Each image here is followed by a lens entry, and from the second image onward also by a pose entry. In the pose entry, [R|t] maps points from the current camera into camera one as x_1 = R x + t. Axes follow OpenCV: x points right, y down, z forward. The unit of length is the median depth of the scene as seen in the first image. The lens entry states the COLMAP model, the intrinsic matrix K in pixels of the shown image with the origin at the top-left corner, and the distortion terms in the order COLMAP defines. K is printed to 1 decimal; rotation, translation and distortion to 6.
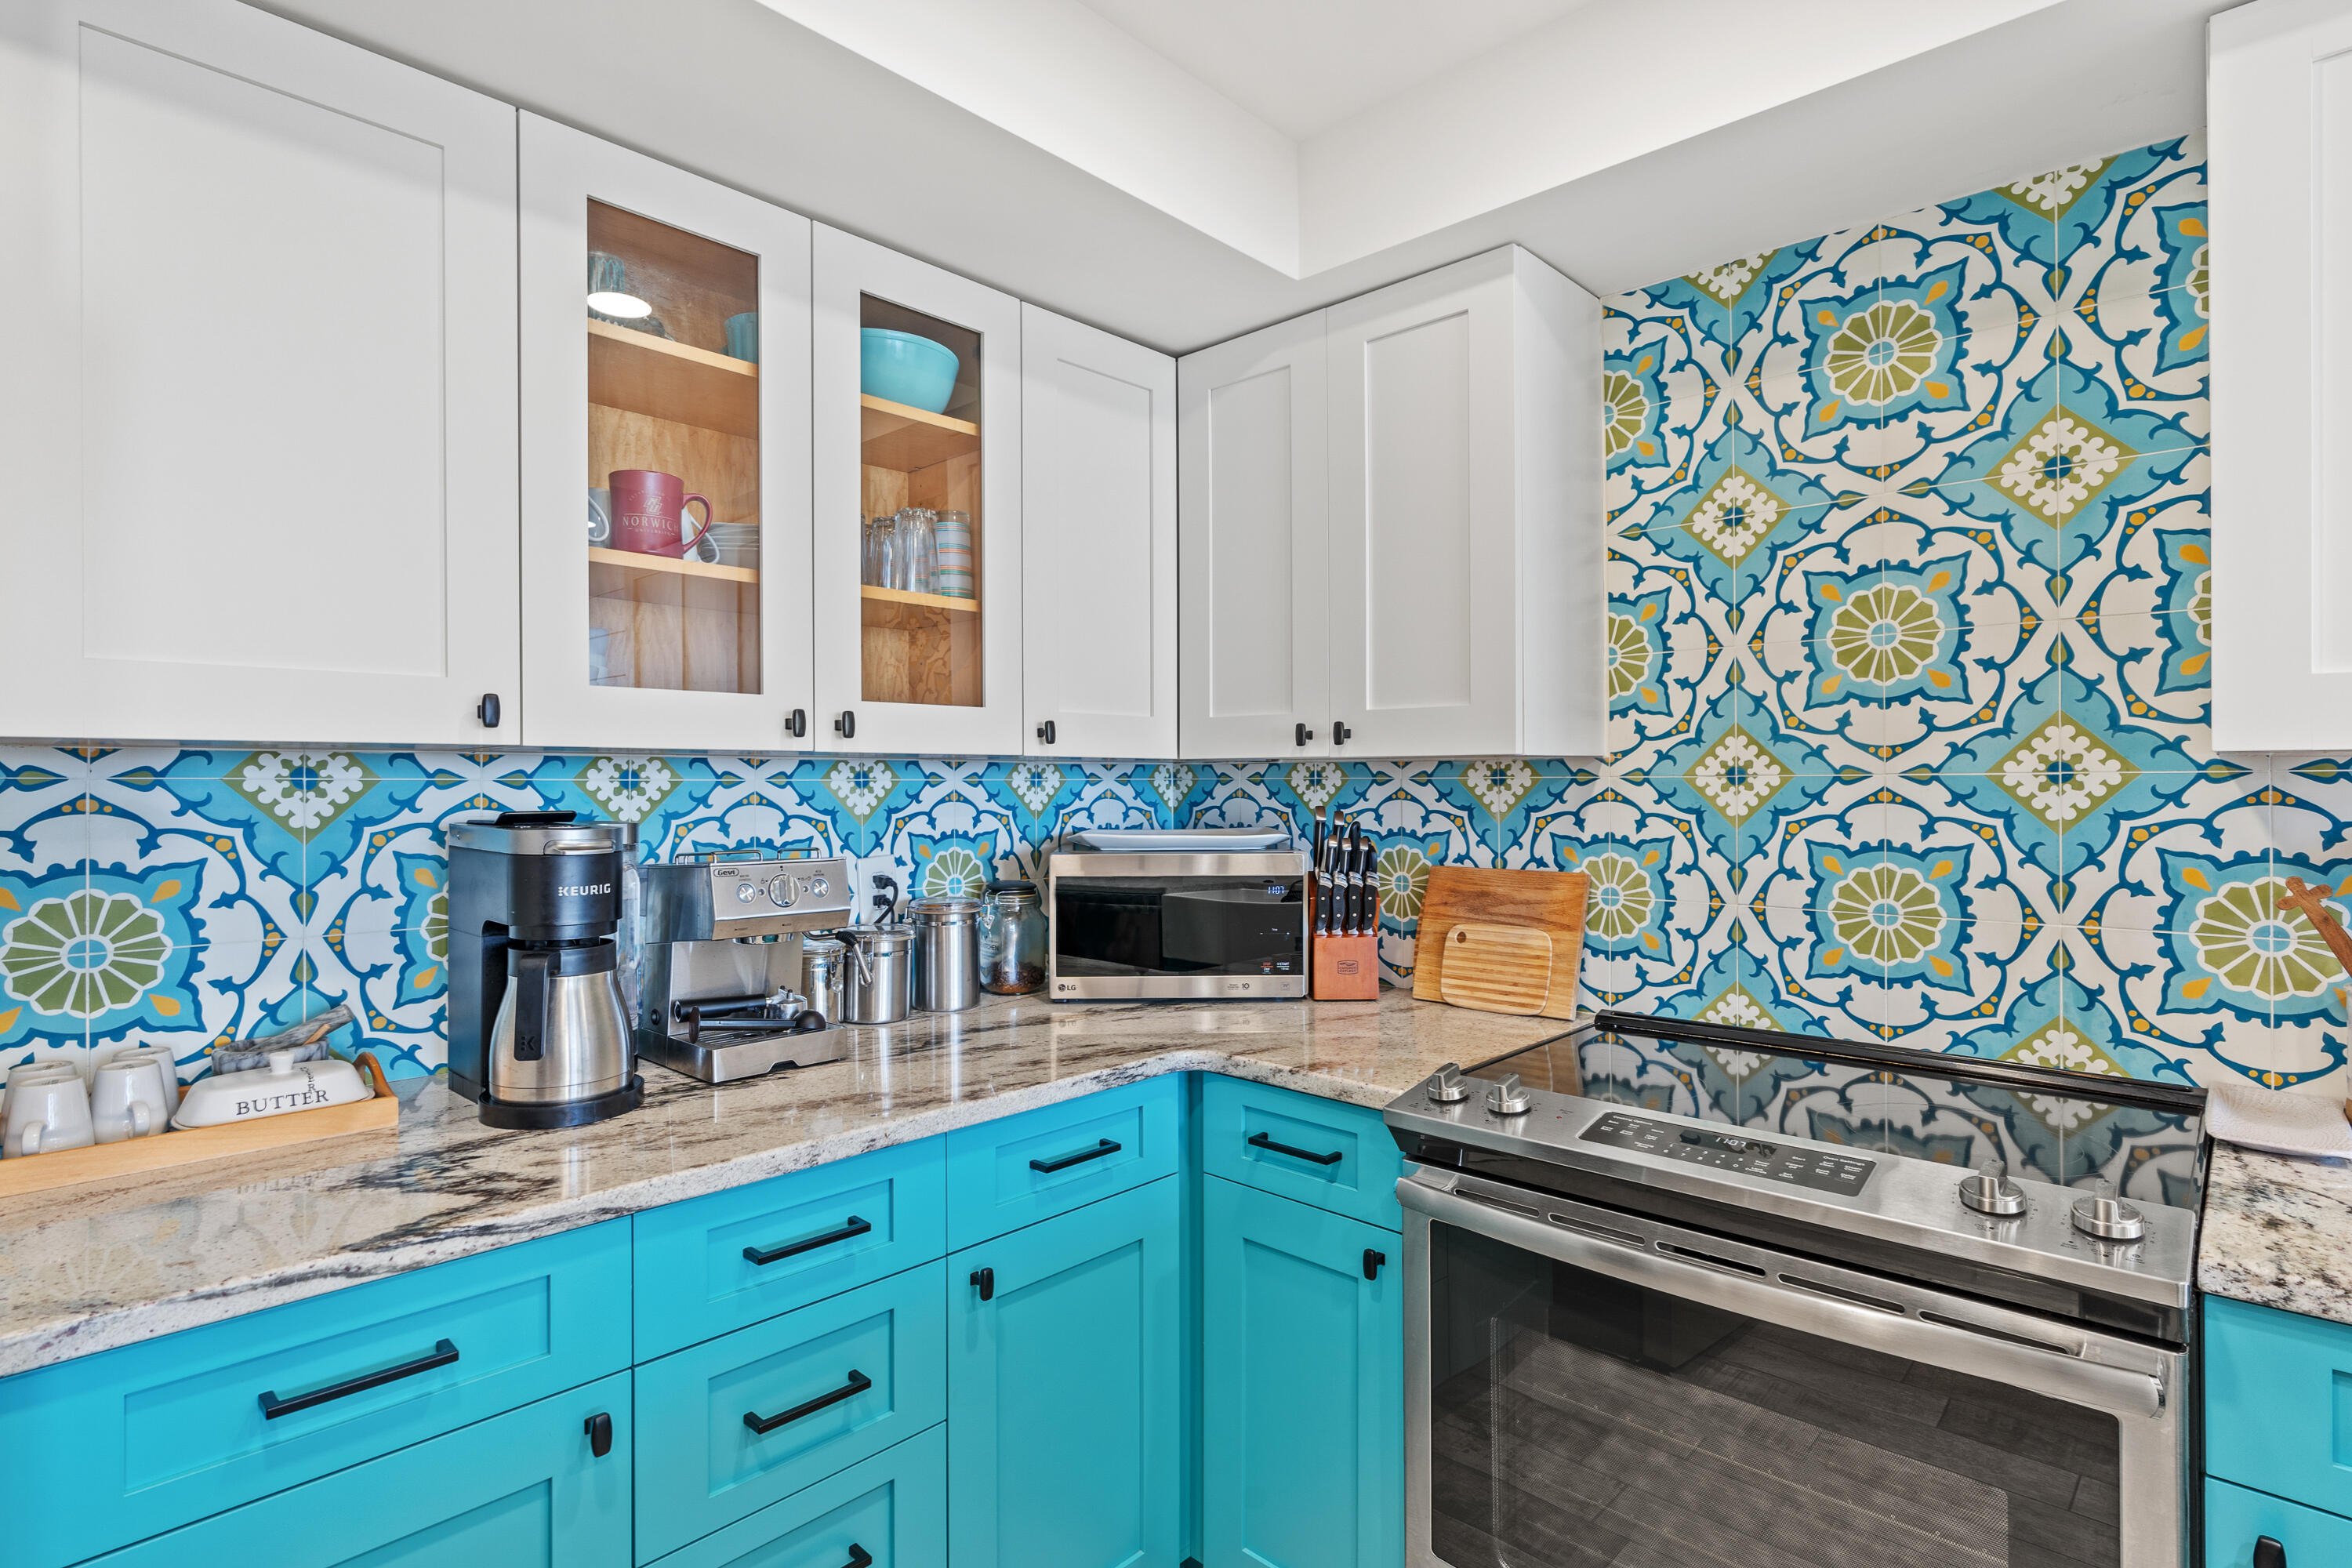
lens RADIAL K [[1159.4, 0, 1167.2], [0, 1159.4, 783.6], [0, 0, 1]] dist [-0.002796, 0.000995]
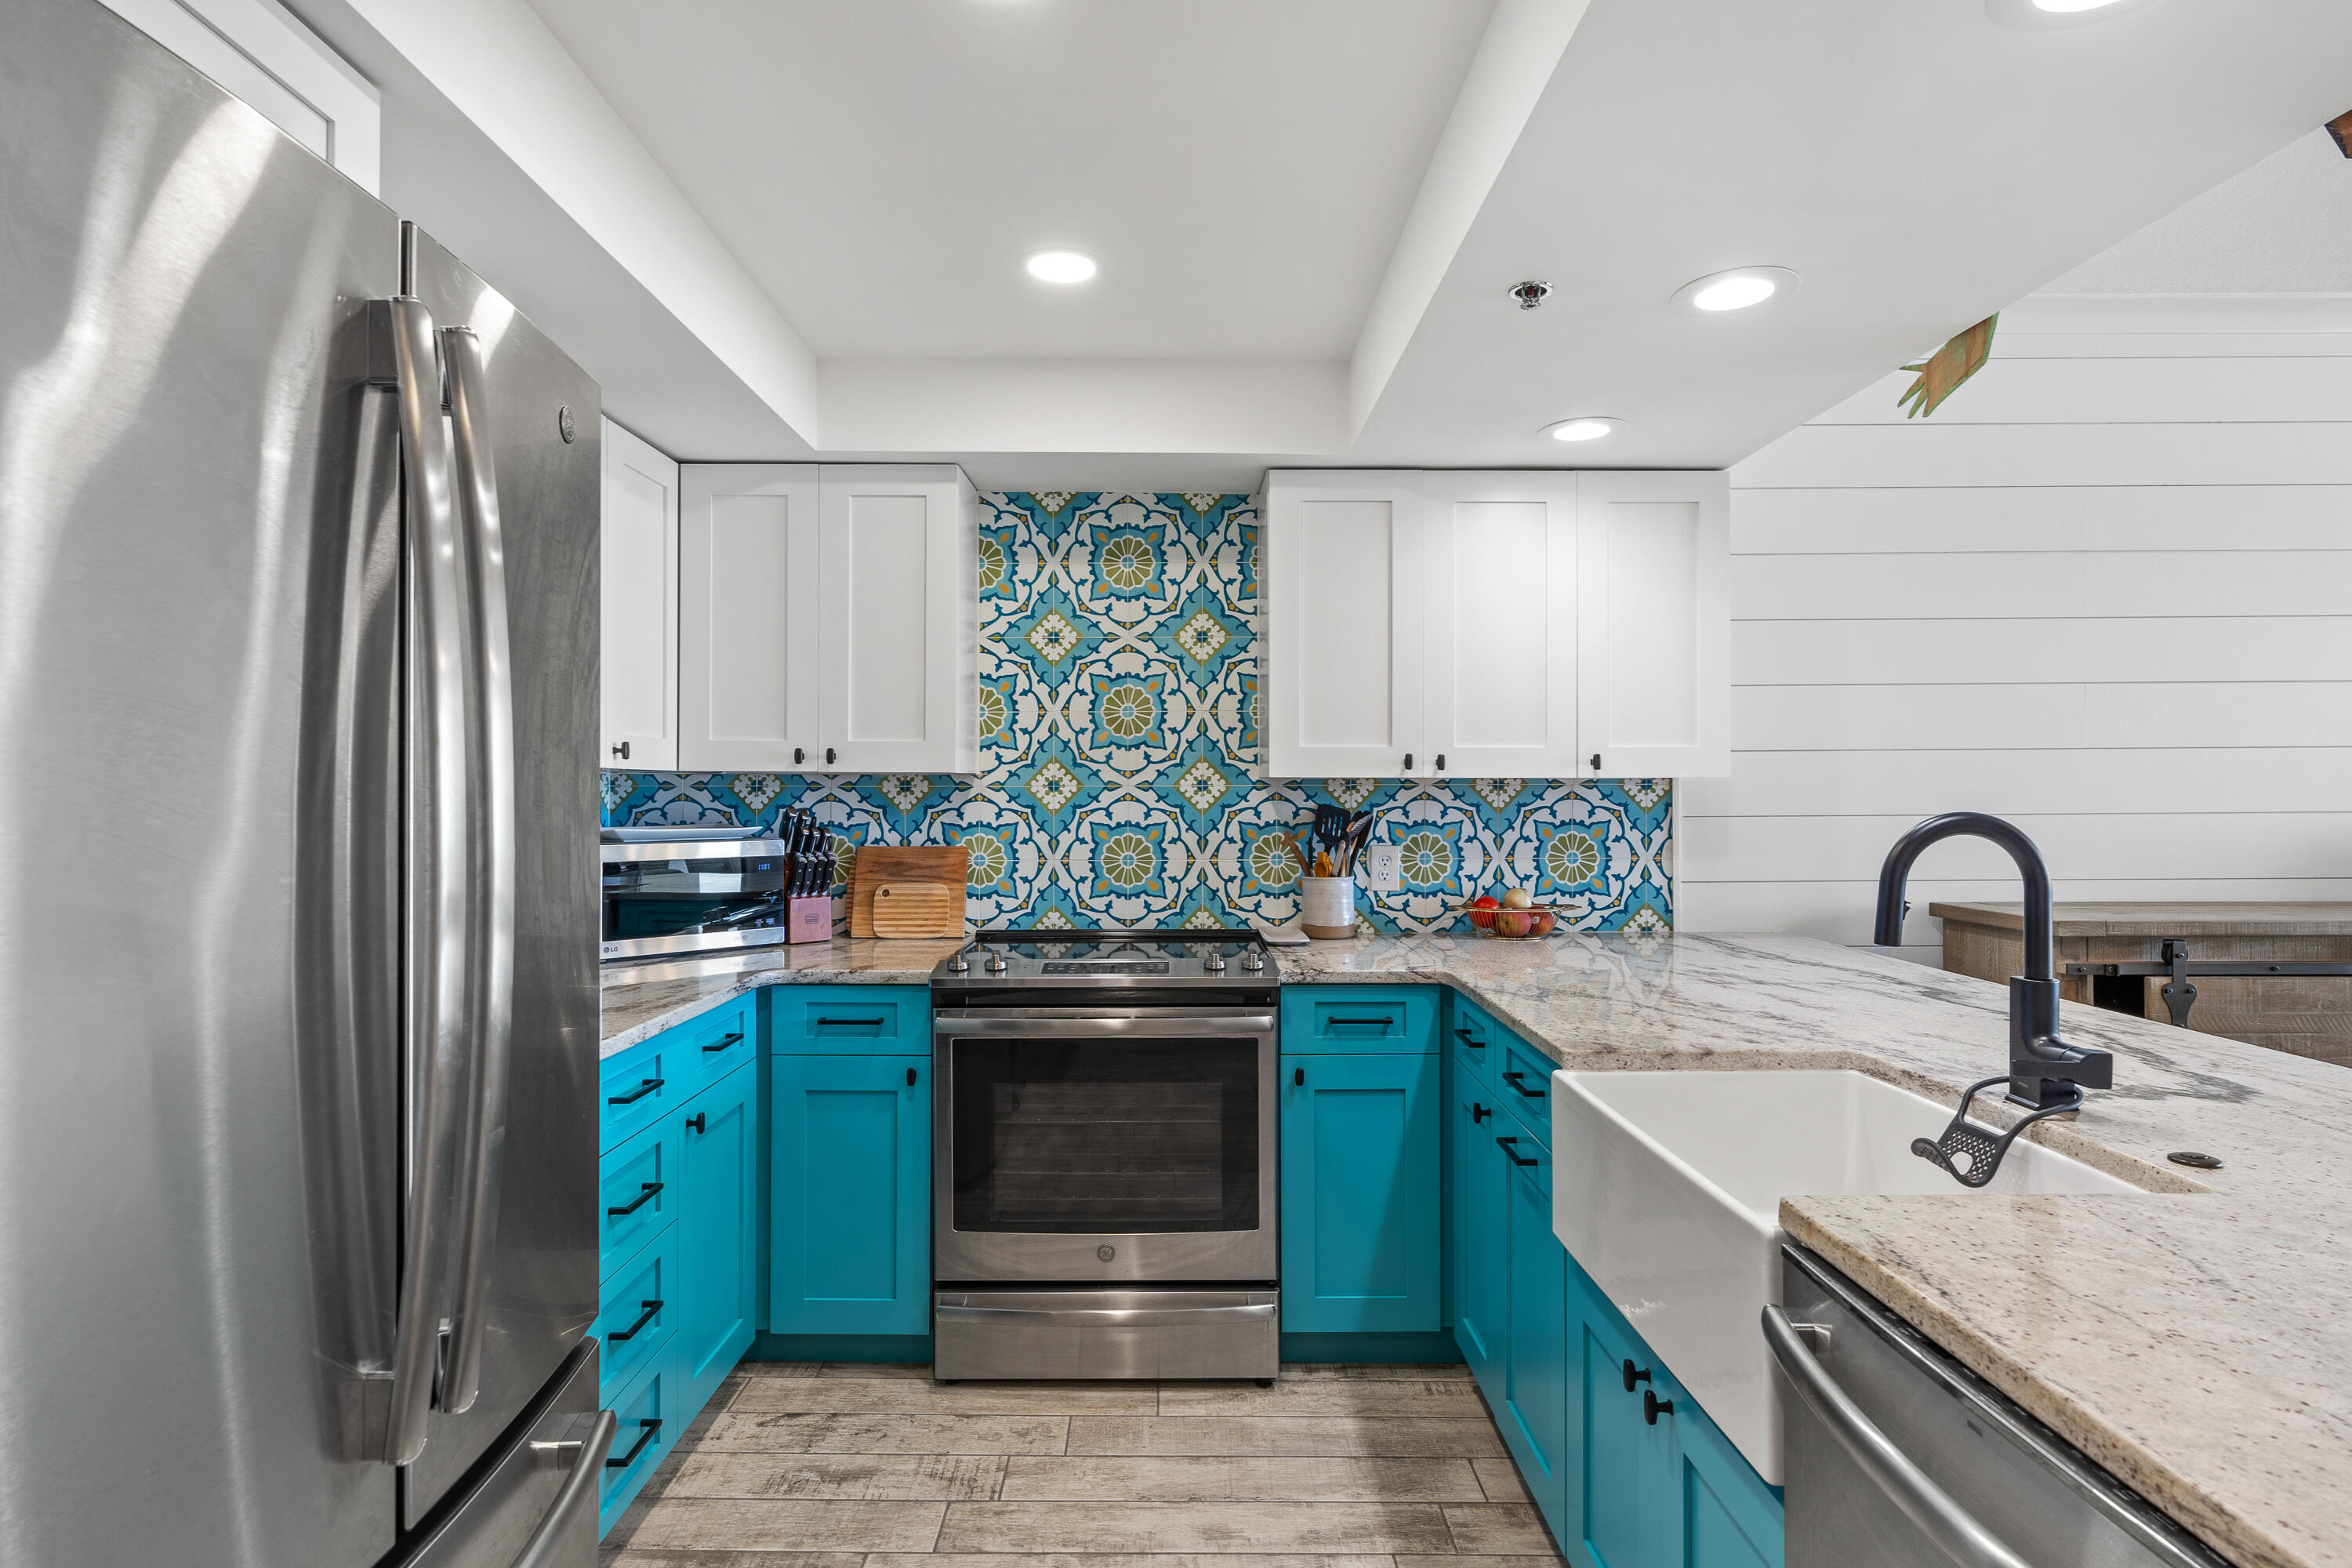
lens RADIAL K [[1223.1, 0, 1164.9], [0, 1223.1, 779.7], [0, 0, 1]] dist [-0.002710, 0.000528]
pose [[0.731667, 0.007592, 0.681620, -0.675051], [-0.002006, 0.999958, -0.008984, -0.000153], [-0.681660, 0.005206, 0.731651, -0.483381]]
